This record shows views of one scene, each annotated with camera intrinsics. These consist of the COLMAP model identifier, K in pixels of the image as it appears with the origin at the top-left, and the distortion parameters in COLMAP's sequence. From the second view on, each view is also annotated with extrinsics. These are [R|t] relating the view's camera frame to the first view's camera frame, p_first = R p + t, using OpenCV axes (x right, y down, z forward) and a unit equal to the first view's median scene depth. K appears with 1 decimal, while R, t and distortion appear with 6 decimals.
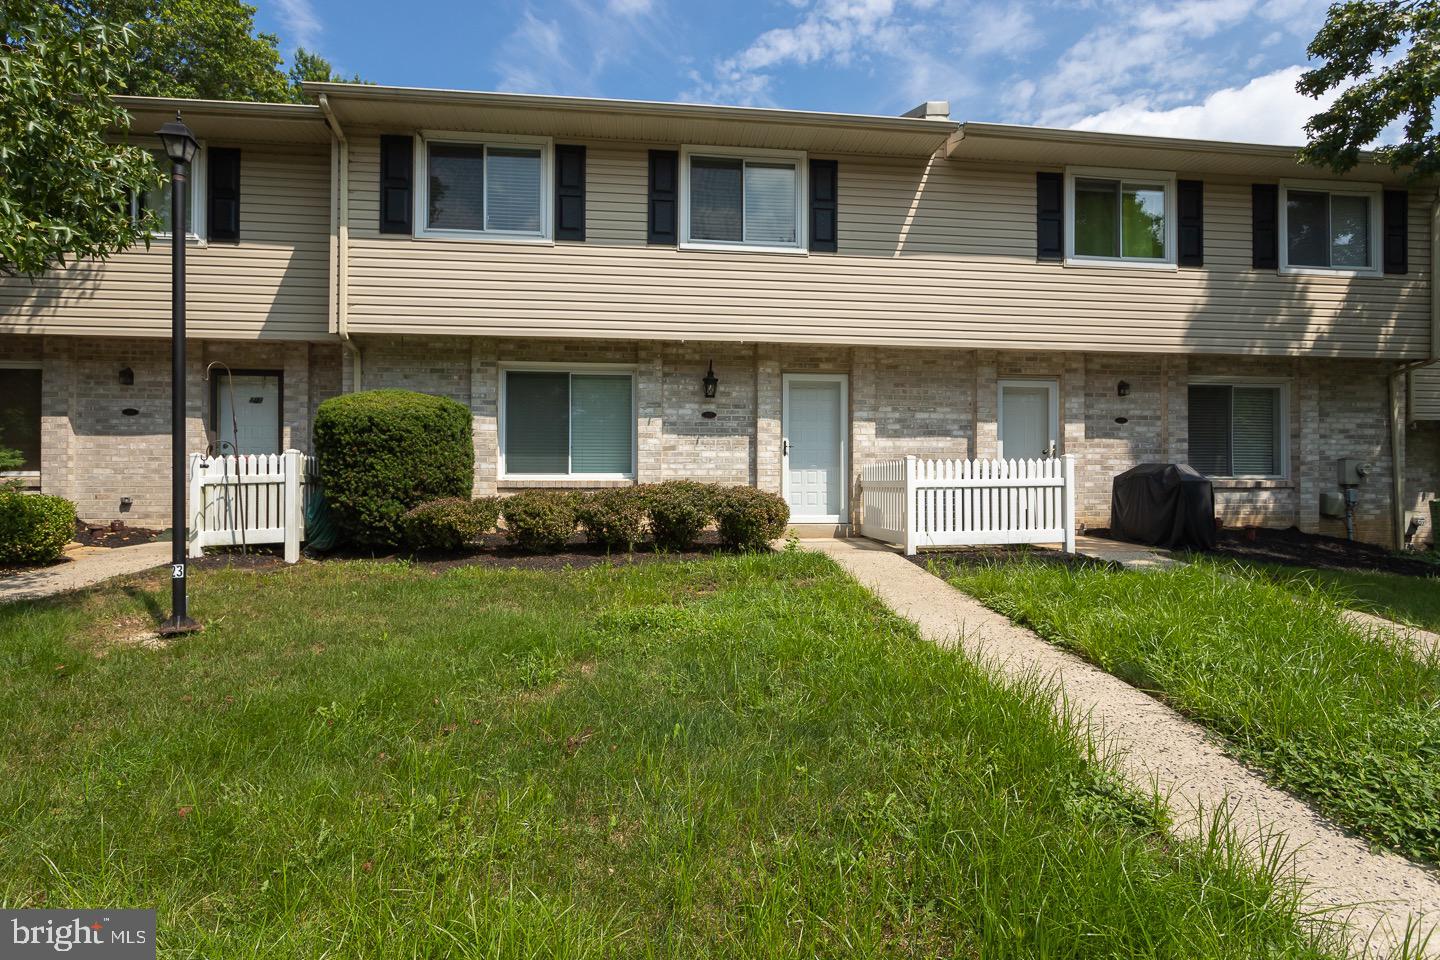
lens RADIAL K [[715.0, 0, 719.5], [0, 715.0, 456.8], [0, 0, 1]] dist [-0.002908, -0.000231]
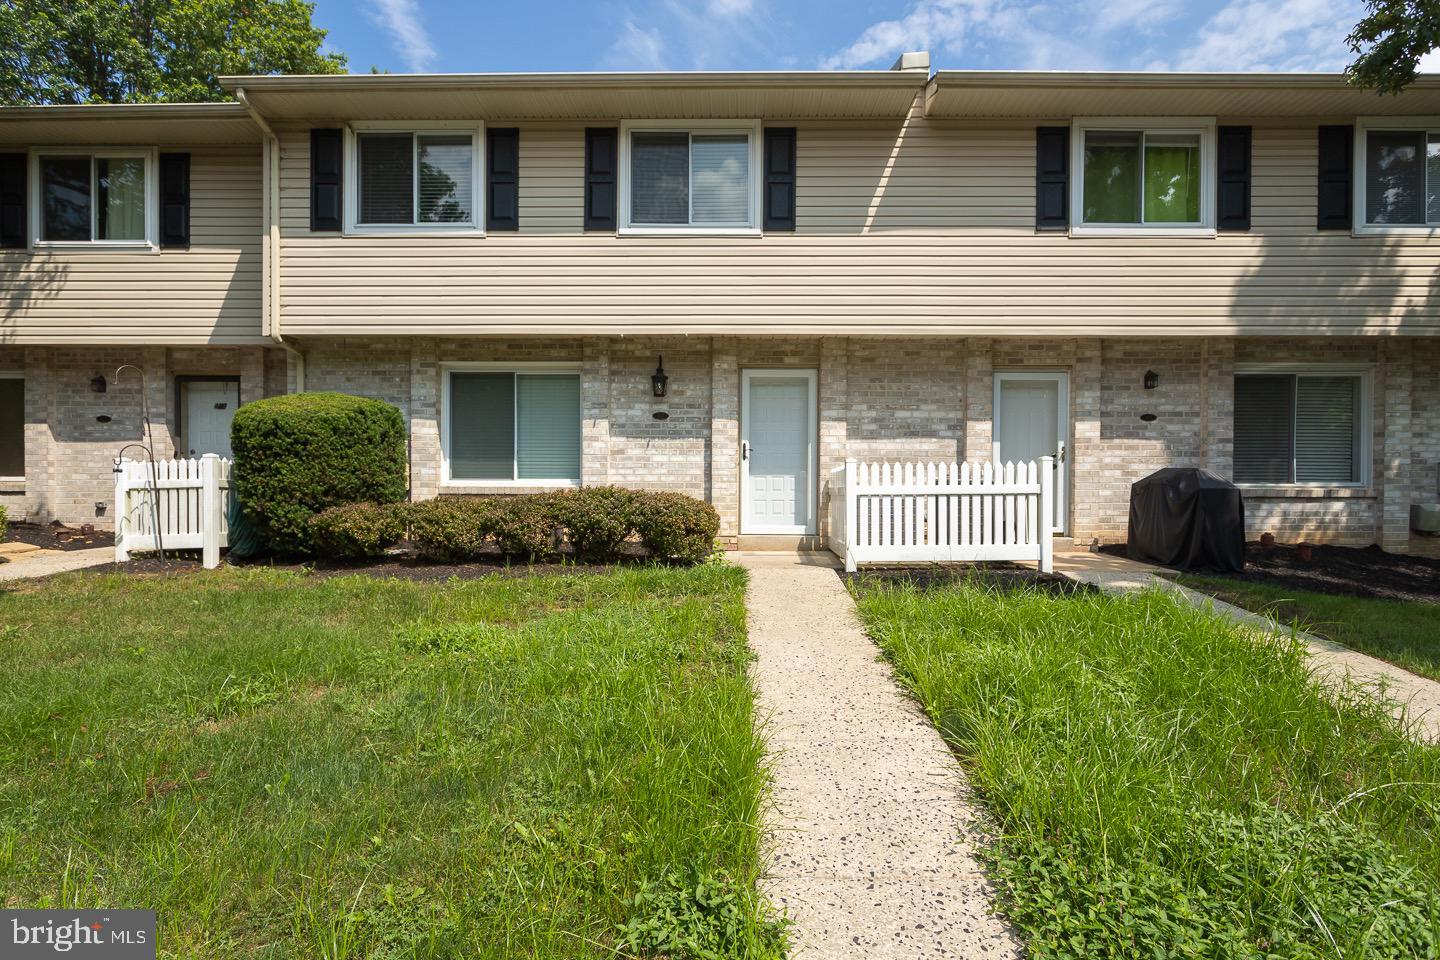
lens RADIAL K [[724.5, 0, 720.0], [0, 724.5, 480.0], [0, 0, 1]] dist [-0.003277, 0.001408]
pose [[0.991020, 0.000834, -0.133708, 0.190203], [0.001767, 0.999812, 0.019333, 0.006378], [0.133698, -0.019396, 0.990832, 0.085383]]
